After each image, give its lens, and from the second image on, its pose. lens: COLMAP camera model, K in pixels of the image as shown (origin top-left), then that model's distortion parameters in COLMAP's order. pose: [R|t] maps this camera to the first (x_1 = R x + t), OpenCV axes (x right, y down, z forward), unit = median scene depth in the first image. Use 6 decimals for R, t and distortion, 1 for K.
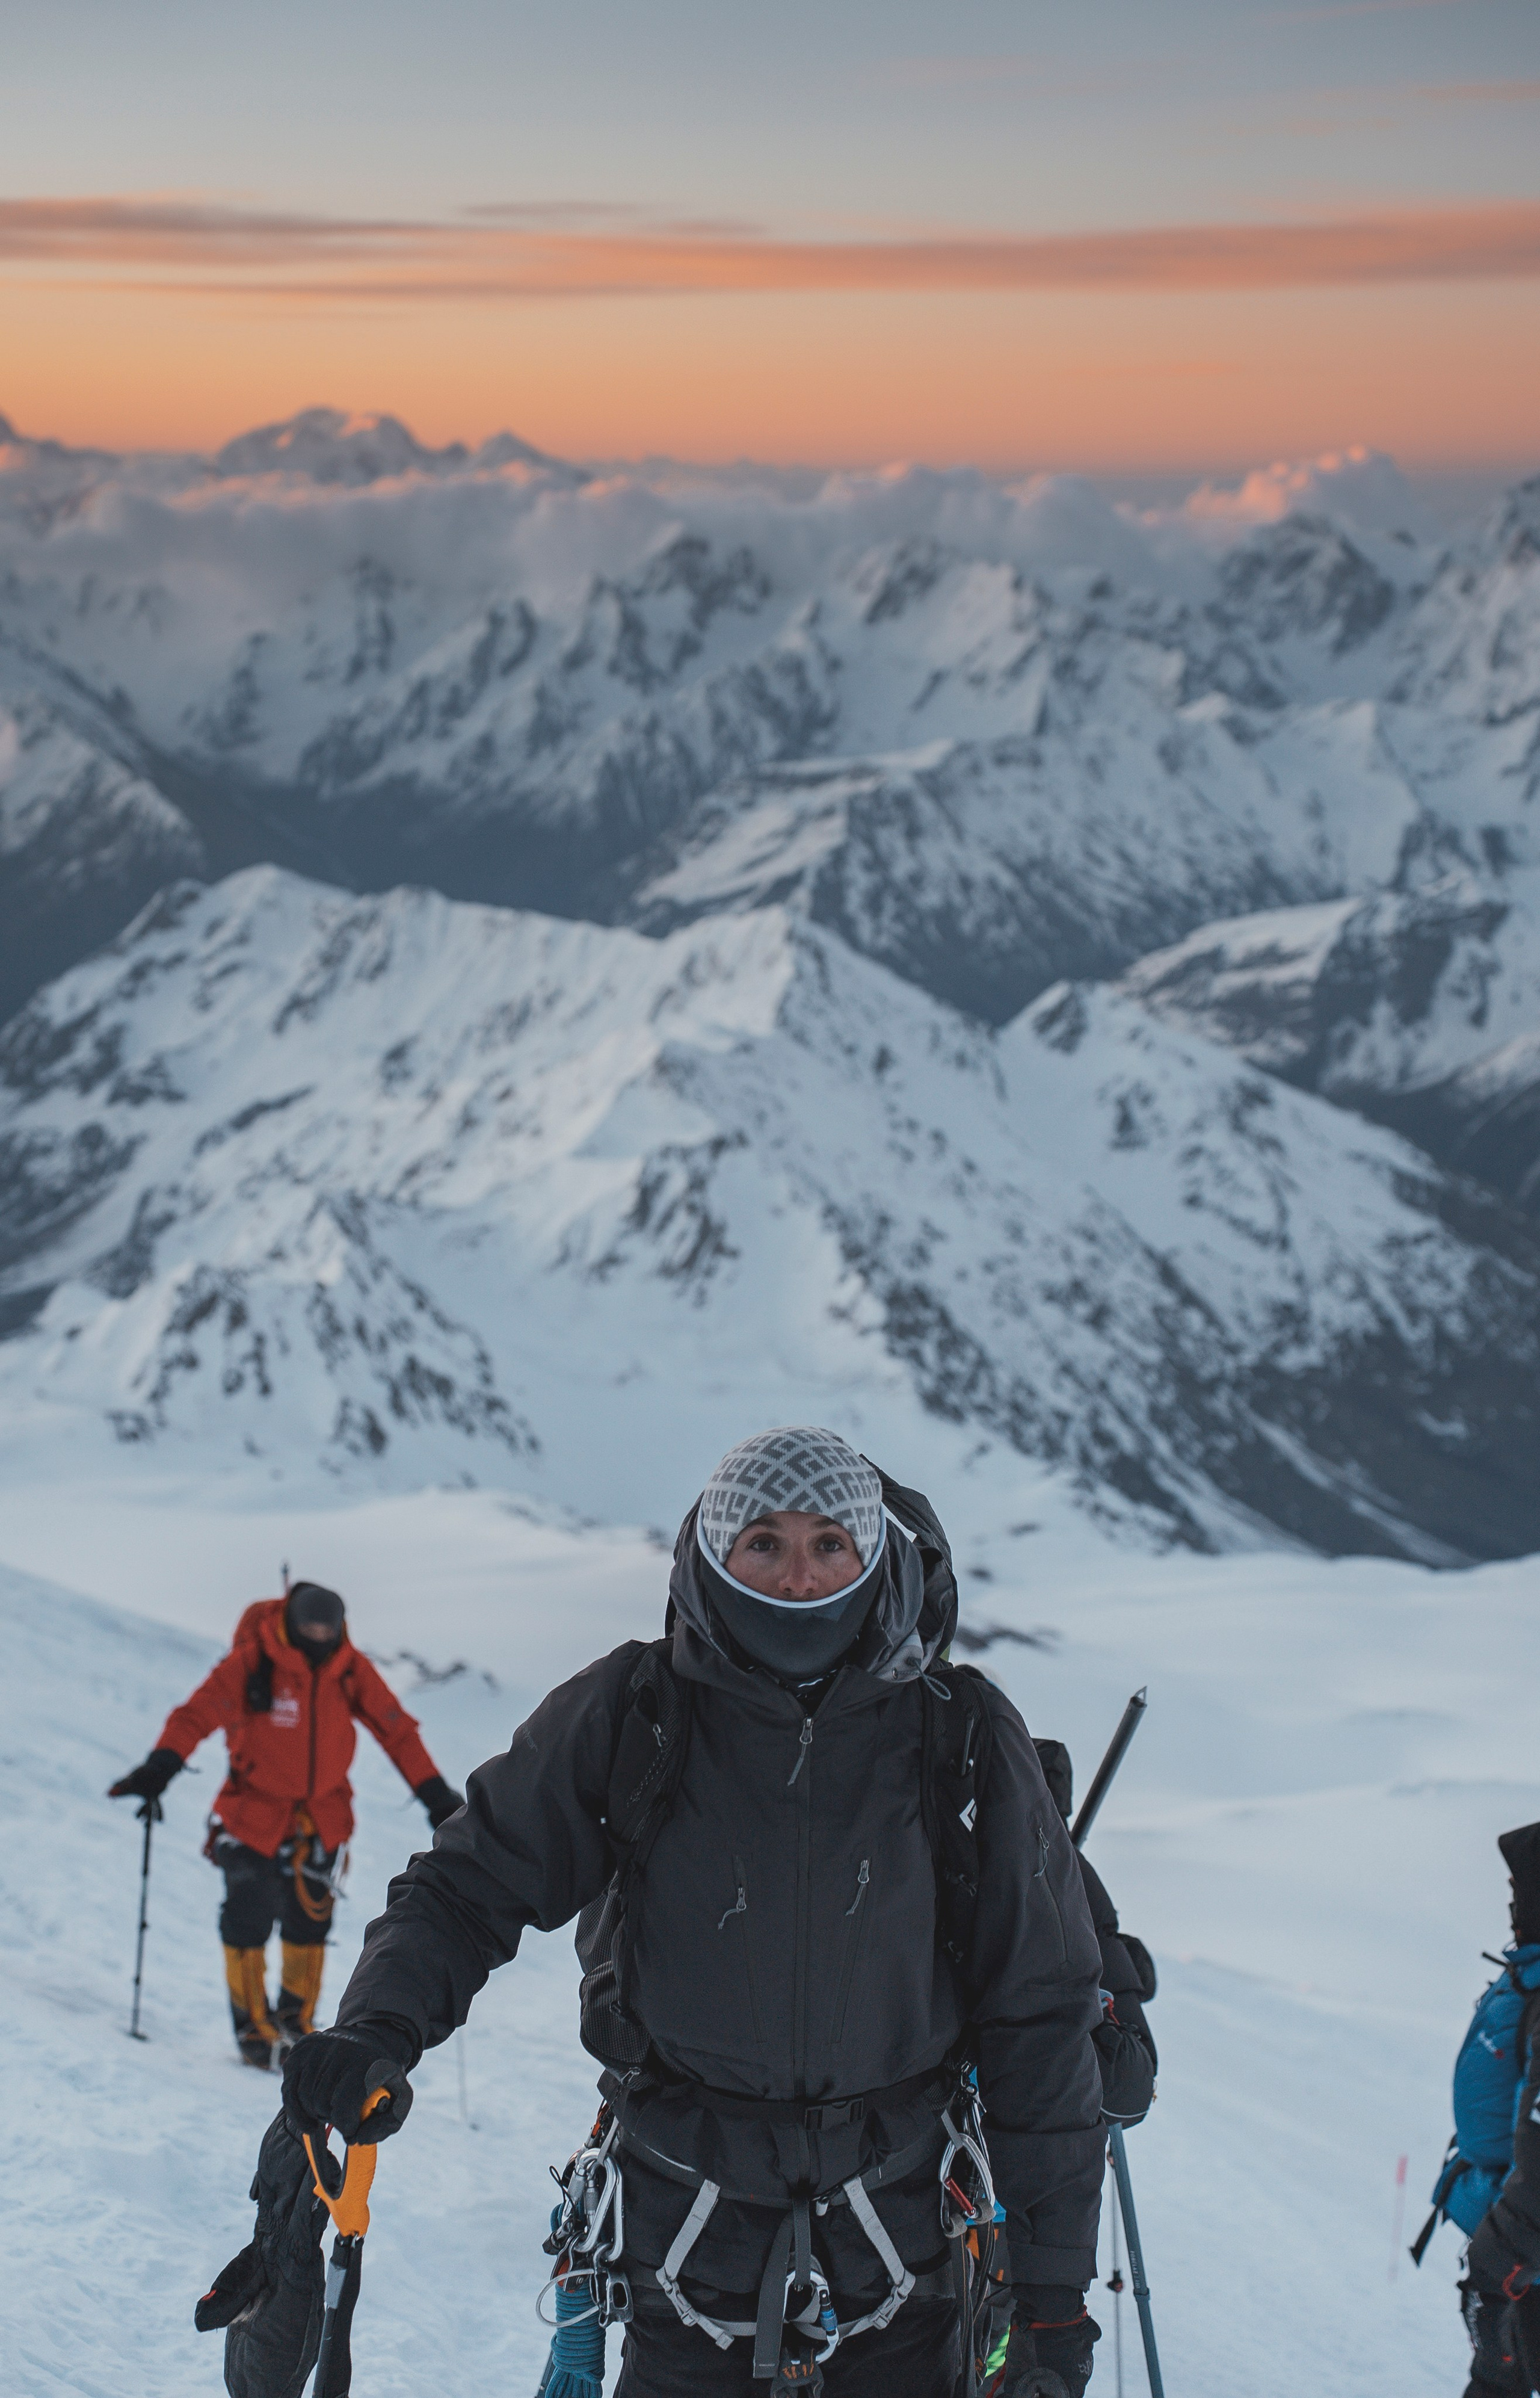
lens RADIAL K [[3557.4, 0, 737.8], [0, 3557.4, 1196.3], [0, 0, 1]] dist [0.211305, 0.000074]
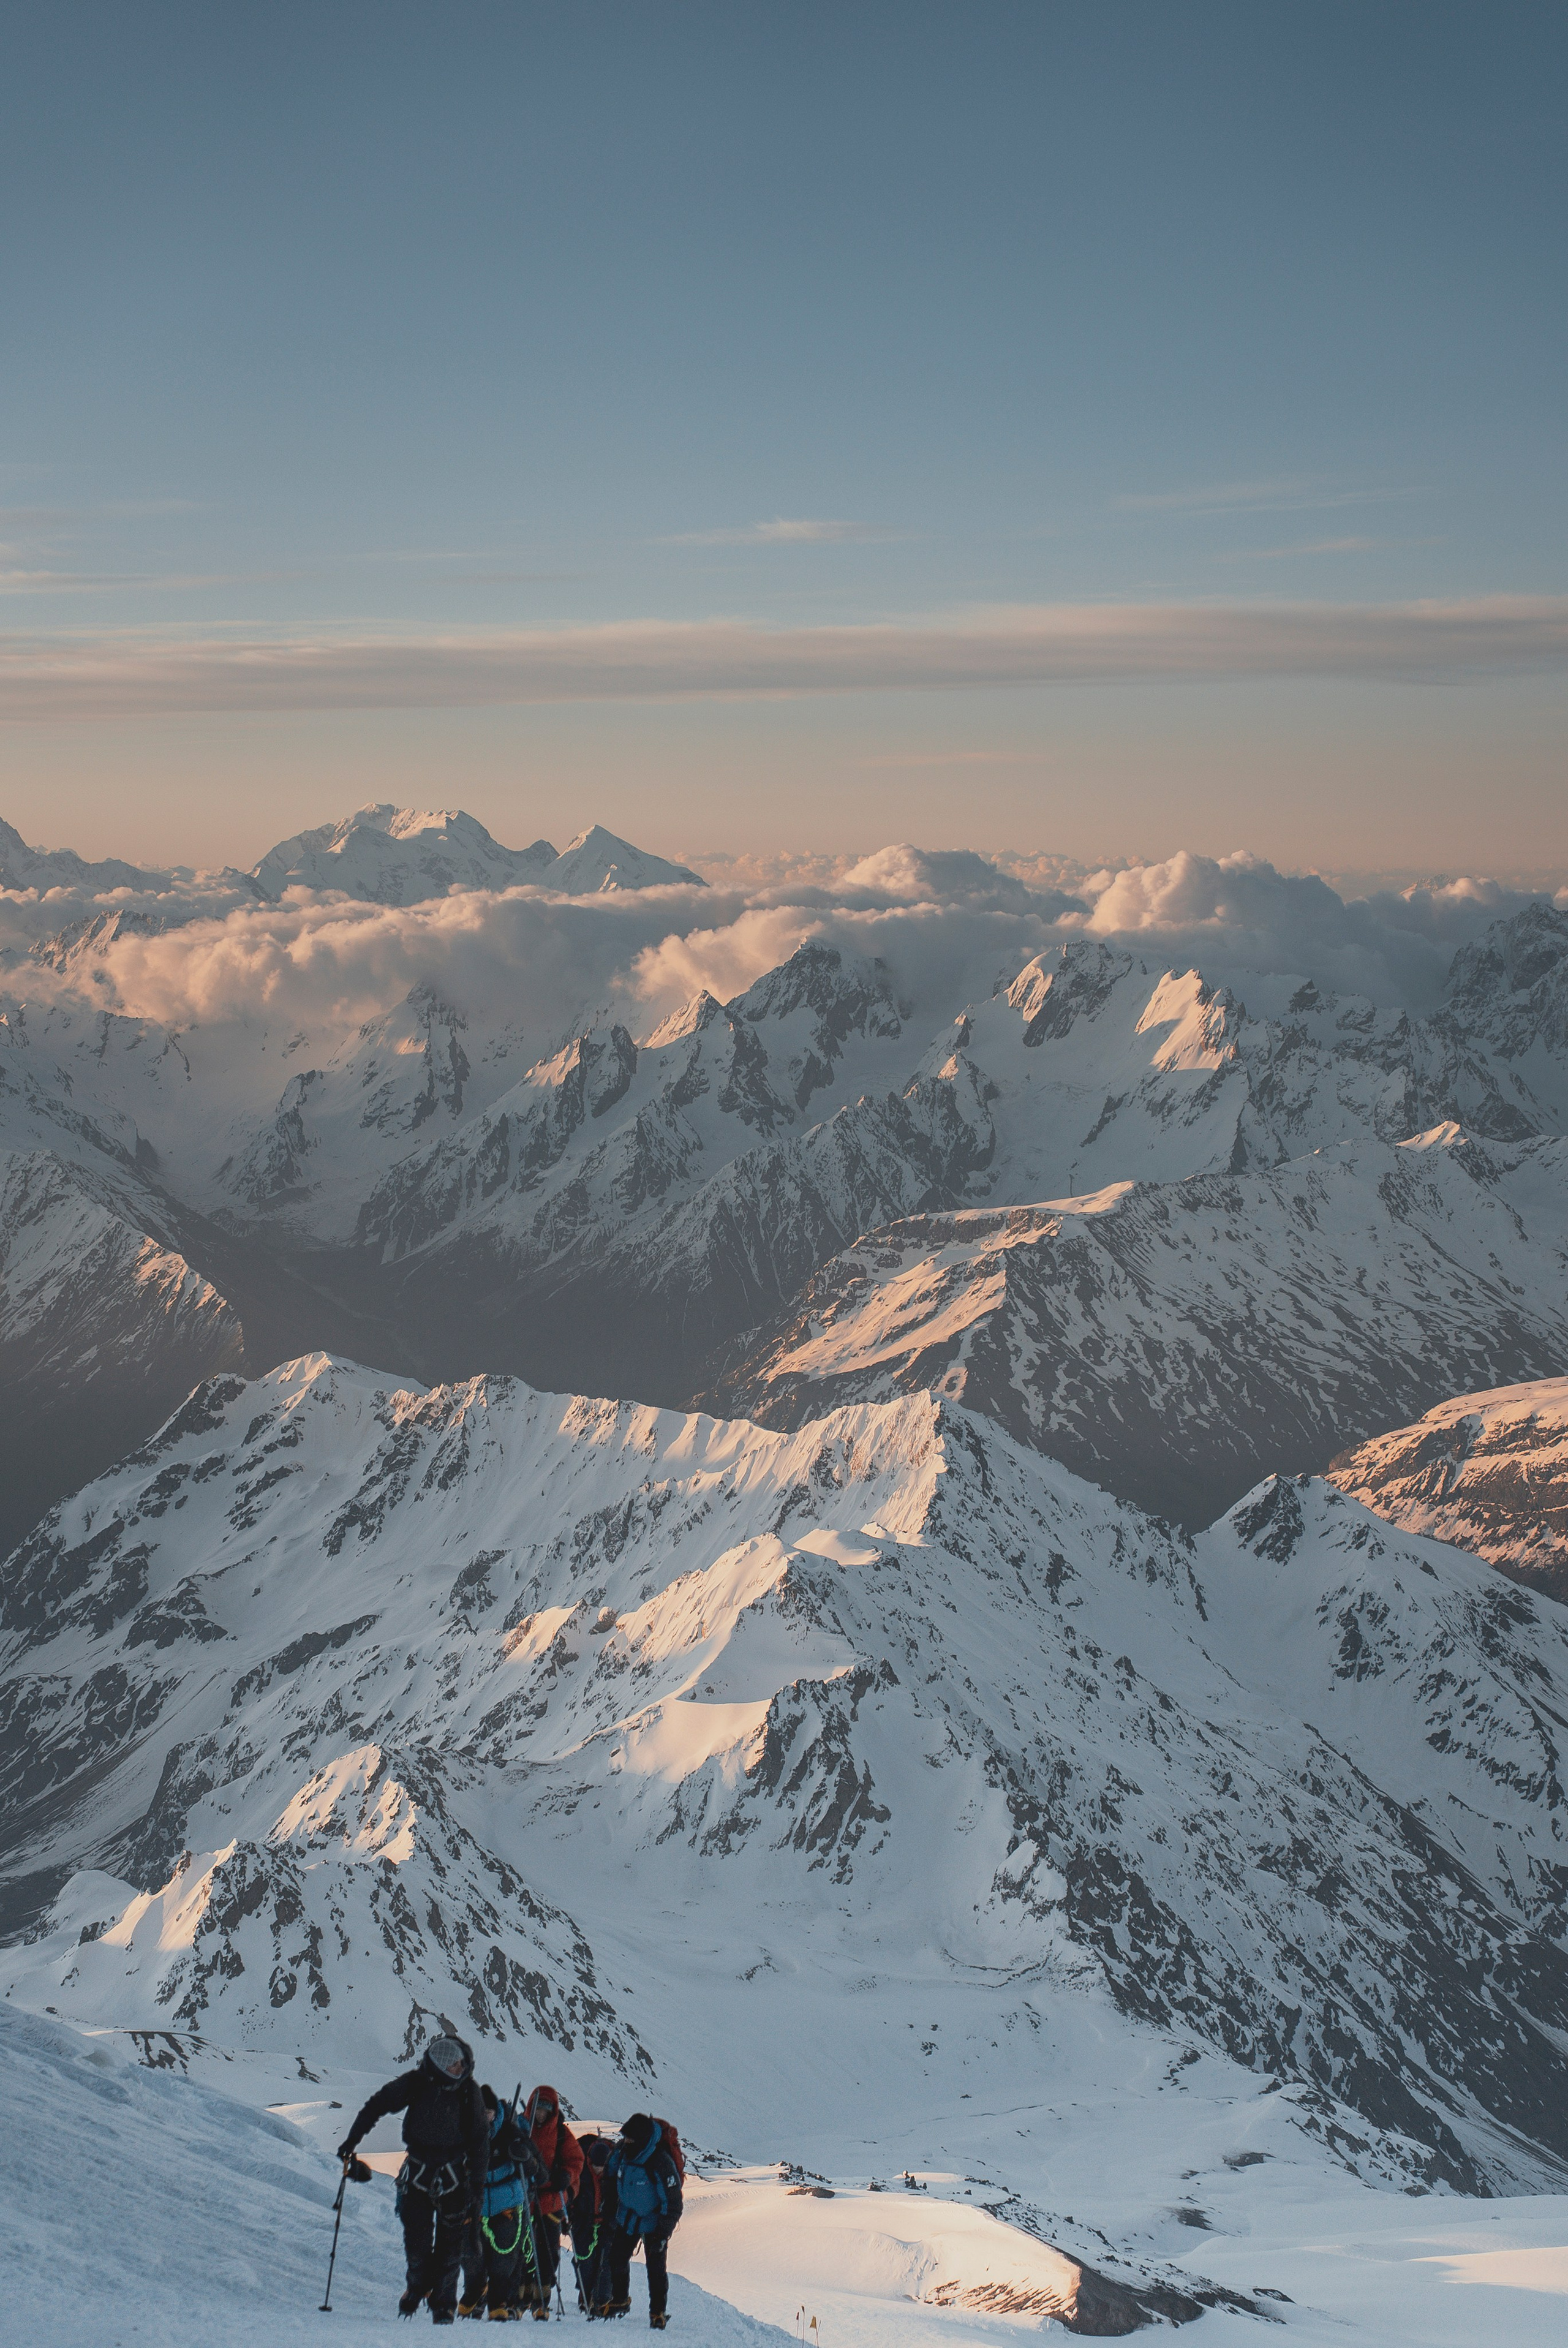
lens RADIAL K [[4314.3, 0, 784.0], [0, 4314.3, 1174.0], [0, 0, 1]] dist [0.332168, 0.388605]
pose [[0.999555, -0.020237, -0.021904, 0.000862], [0.017295, 0.991743, -0.127070, -0.002521], [0.024295, 0.126634, 0.991652, -0.018860]]
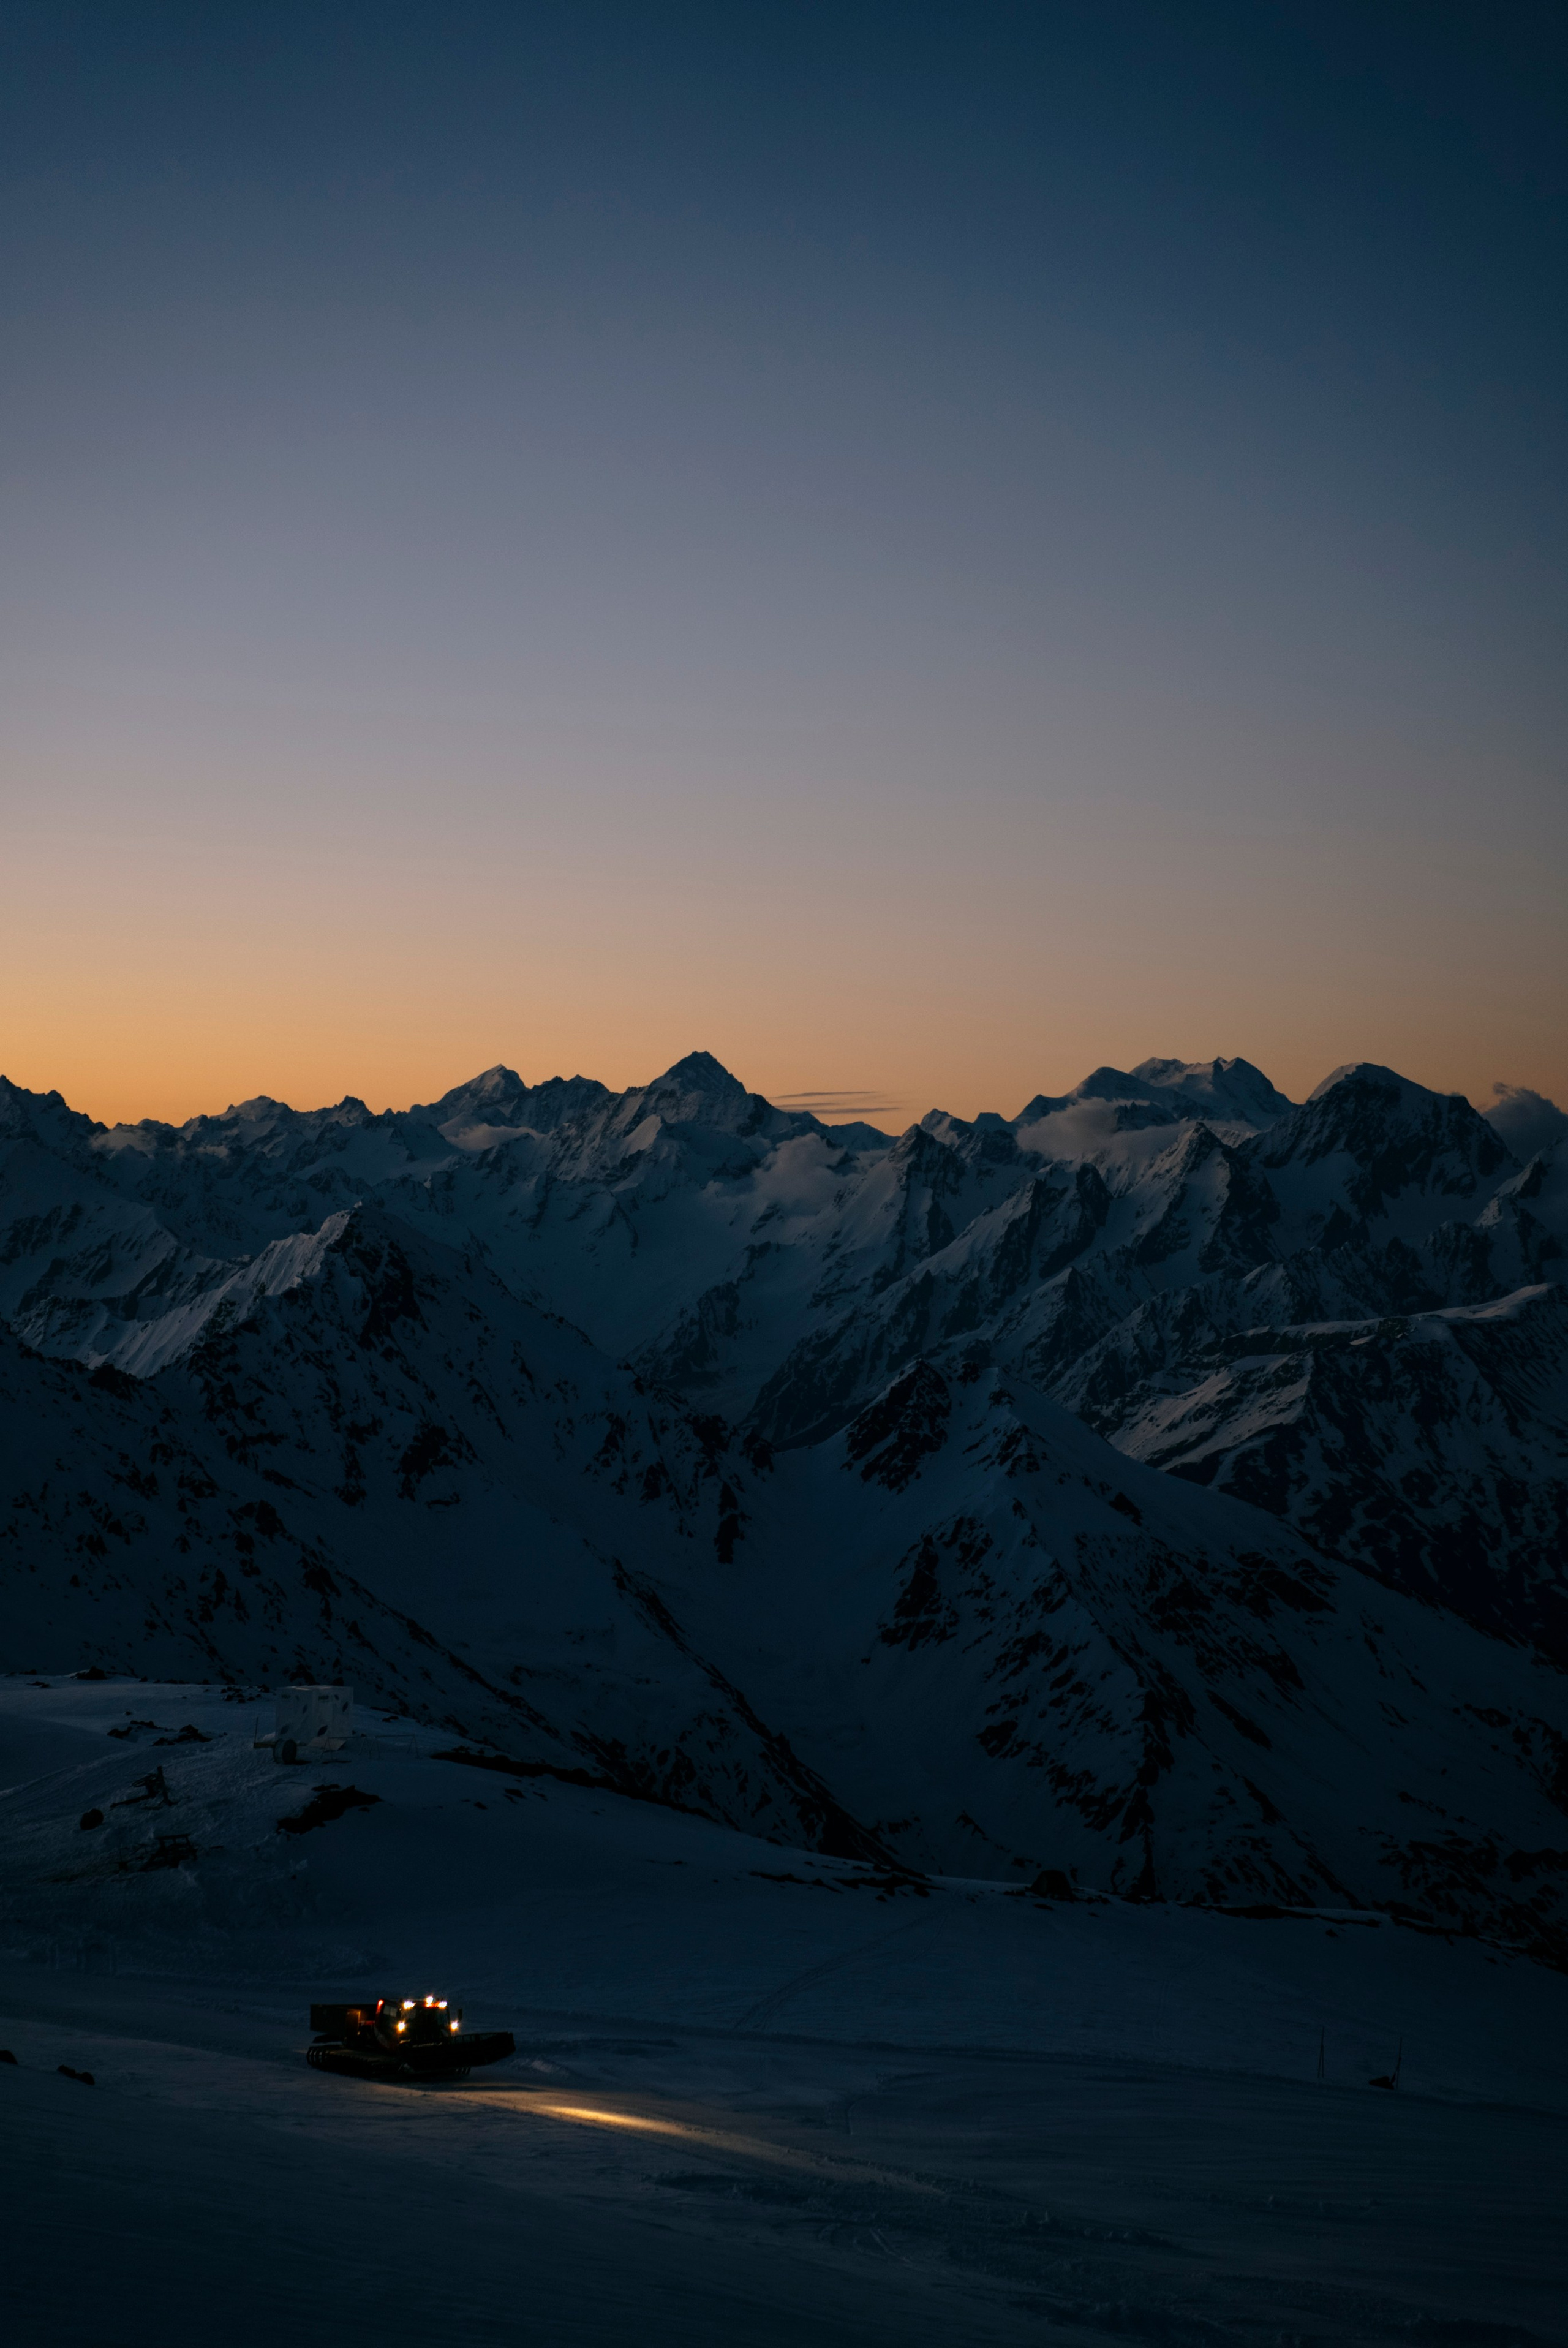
lens RADIAL K [[4826.2, 0, 805.4], [0, 4826.2, 1161.4], [0, 0, 1]] dist [0.462930, 0.098526]
pose [[0.968810, -0.007742, -0.247684, 0.246029], [-0.047602, 0.975083, -0.216671, 0.064278], [0.243190, 0.221703, 0.944302, 0.316967]]
